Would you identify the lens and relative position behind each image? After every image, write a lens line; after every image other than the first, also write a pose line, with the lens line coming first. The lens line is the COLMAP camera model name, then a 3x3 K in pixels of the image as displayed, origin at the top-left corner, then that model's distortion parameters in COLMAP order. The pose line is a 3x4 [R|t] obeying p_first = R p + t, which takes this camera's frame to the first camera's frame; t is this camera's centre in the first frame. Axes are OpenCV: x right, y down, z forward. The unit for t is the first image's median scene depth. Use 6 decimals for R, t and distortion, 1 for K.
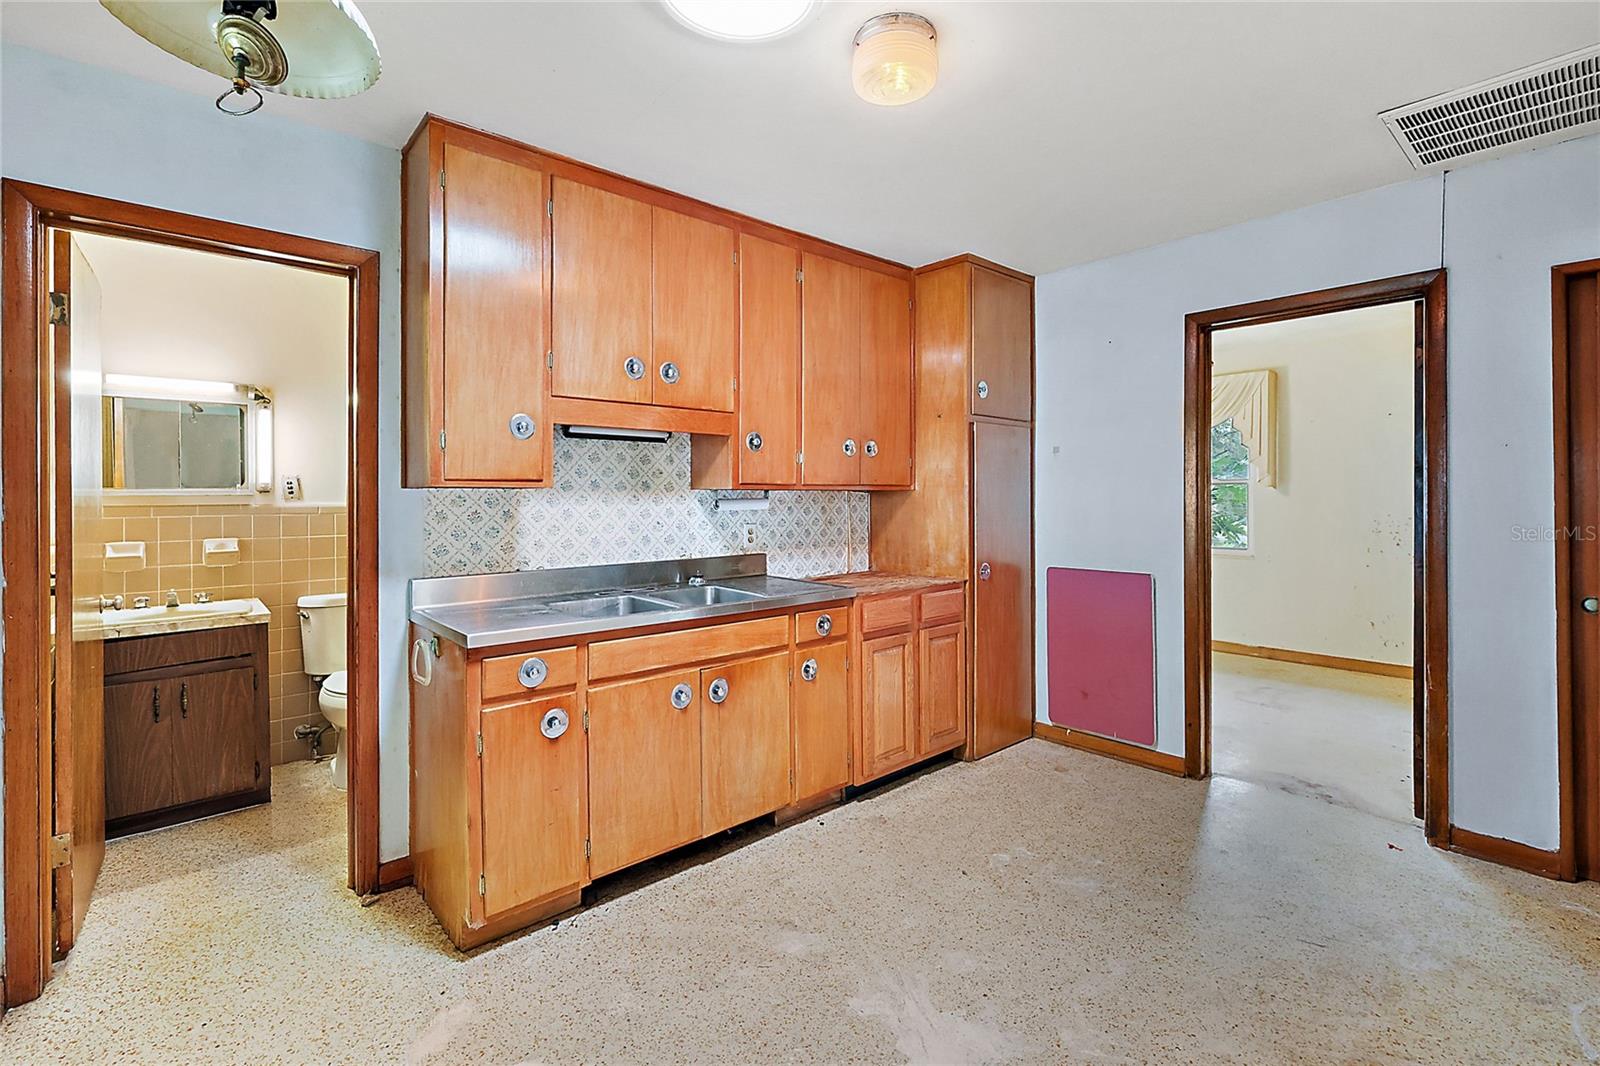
lens RADIAL K [[712.1, 0, 796.2], [0, 712.1, 500.2], [0, 0, 1]] dist [0.002405, -0.000227]
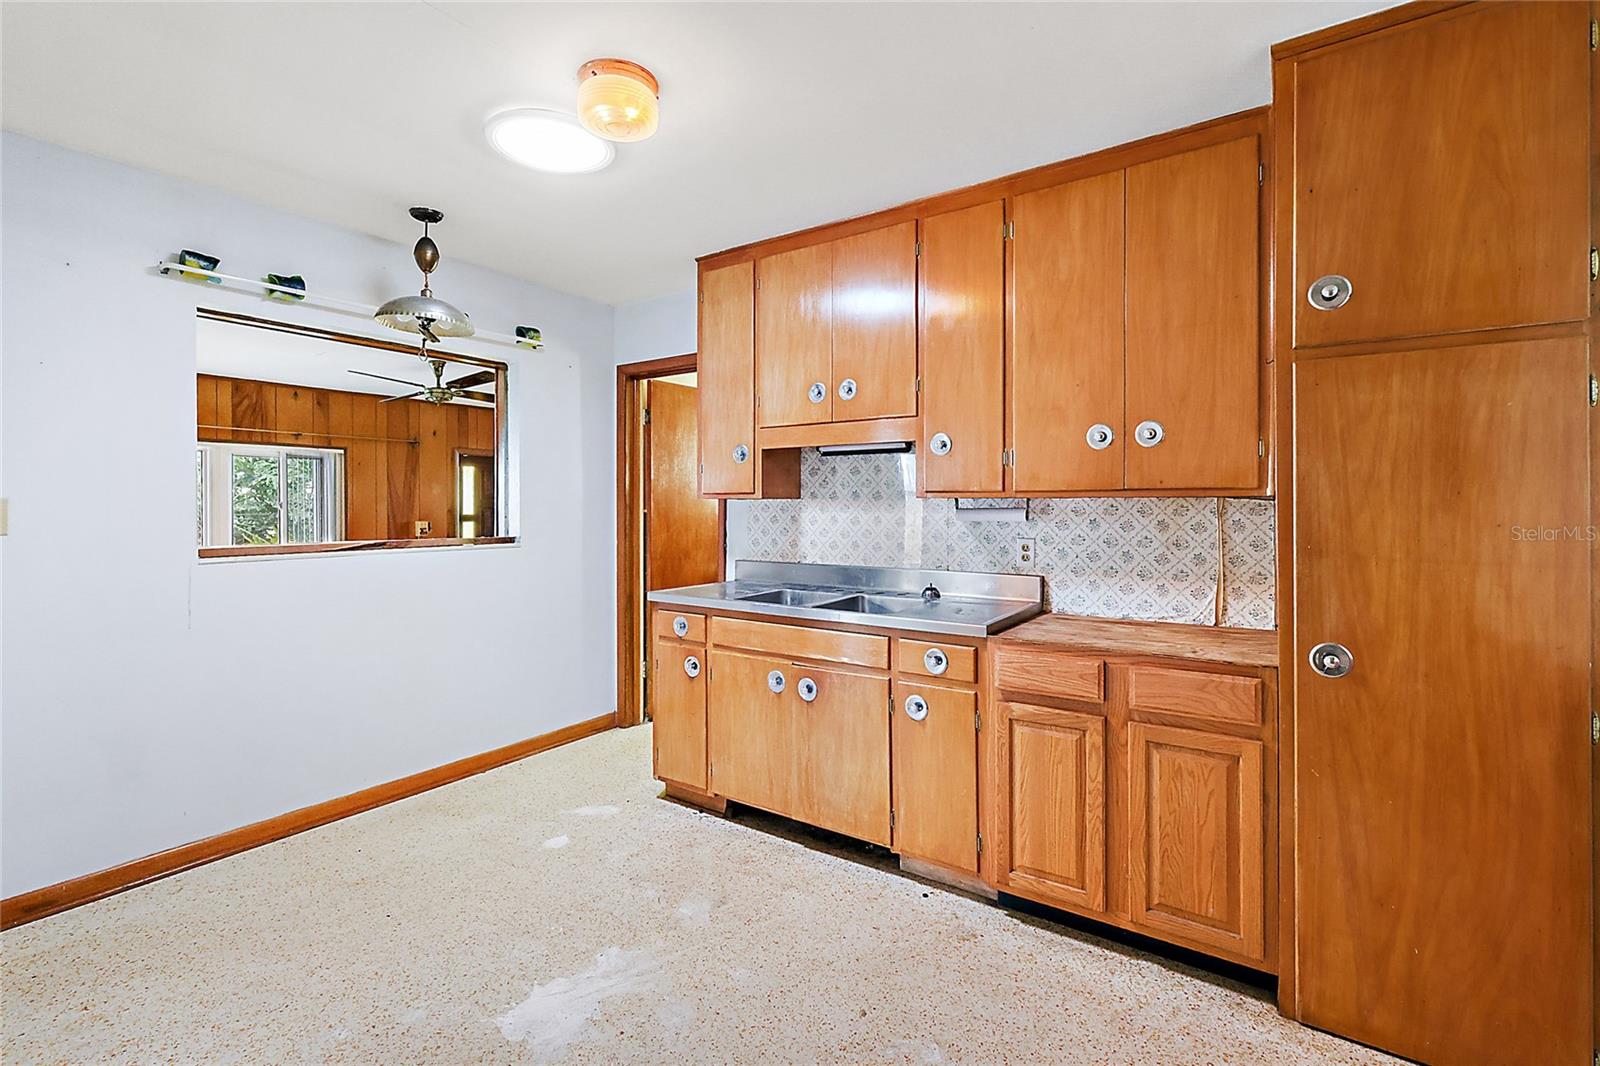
lens RADIAL K [[702.4, 0, 799.0], [0, 702.4, 507.6], [0, 0, 1]] dist [0.000124, 0.000155]
pose [[0.253359, 0.006291, -0.967352, 0.750283], [-0.006987, 0.999965, 0.004673, -0.005561], [0.967347, 0.005575, 0.253394, 0.605994]]
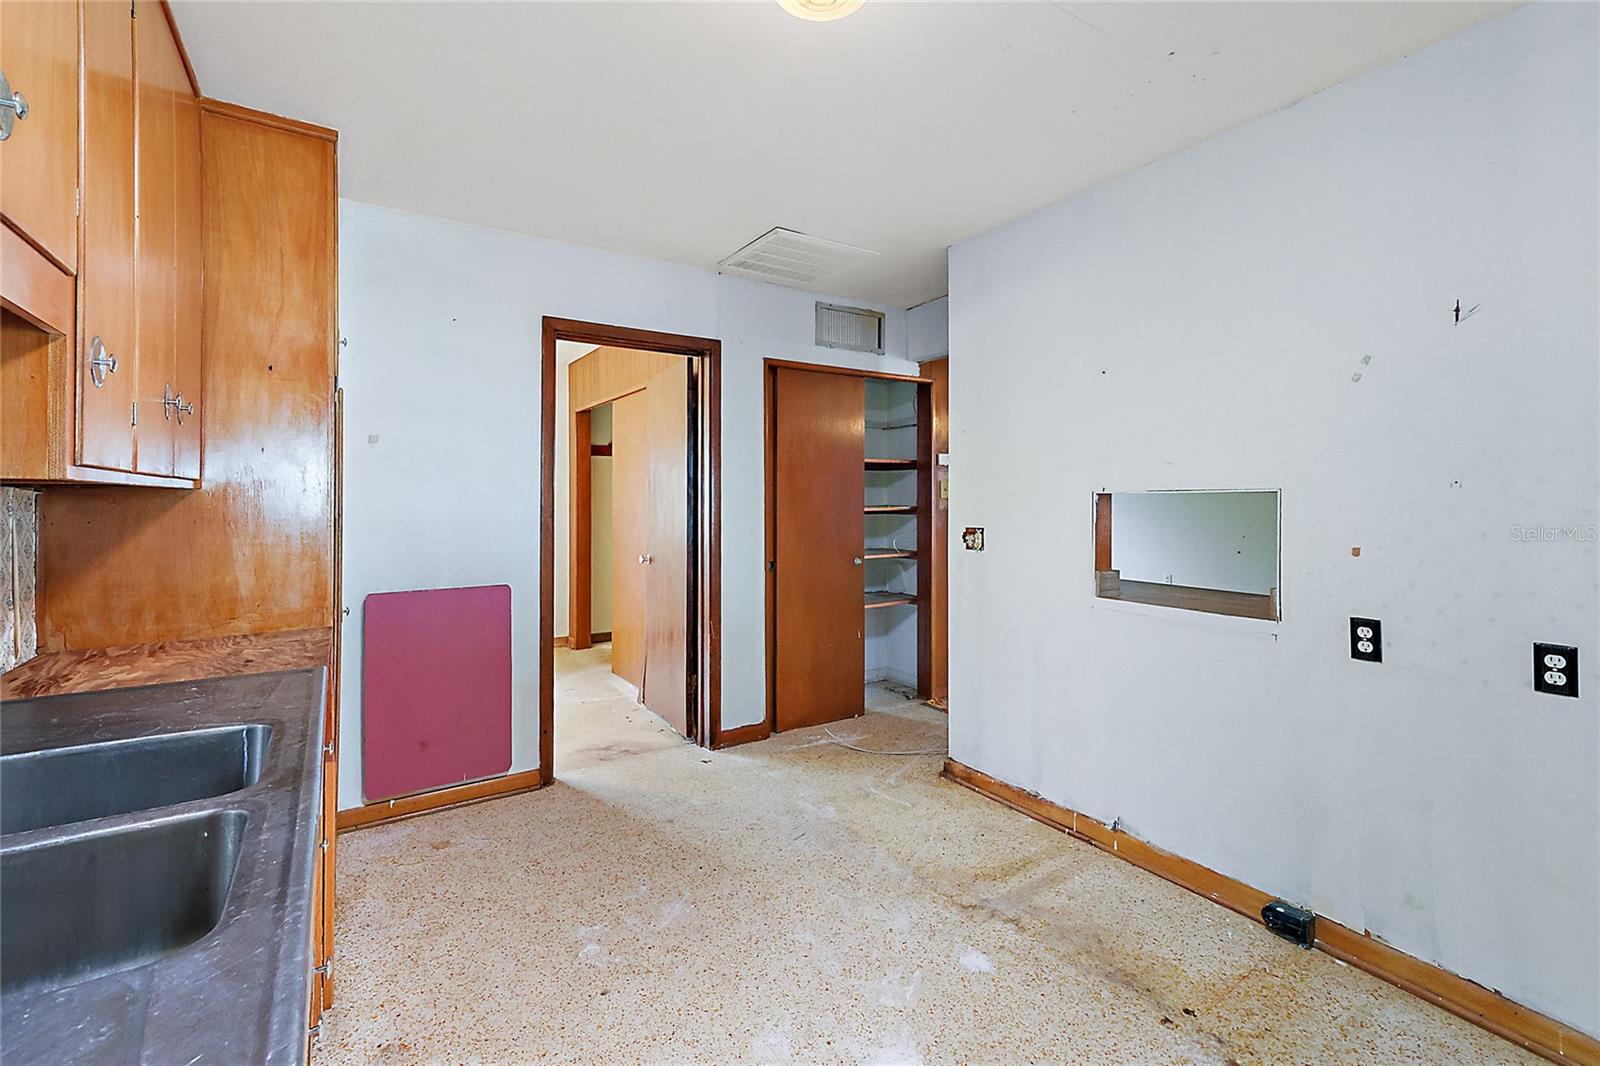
lens RADIAL K [[704.4, 0, 793.5], [0, 704.4, 498.4], [0, 0, 1]] dist [0.001593, 0.000261]
pose [[0.140250, 0.004478, 0.990106, -0.394323], [0.006558, 0.999964, -0.005452, -0.000805], [-0.990094, 0.007258, 0.140215, 0.560136]]
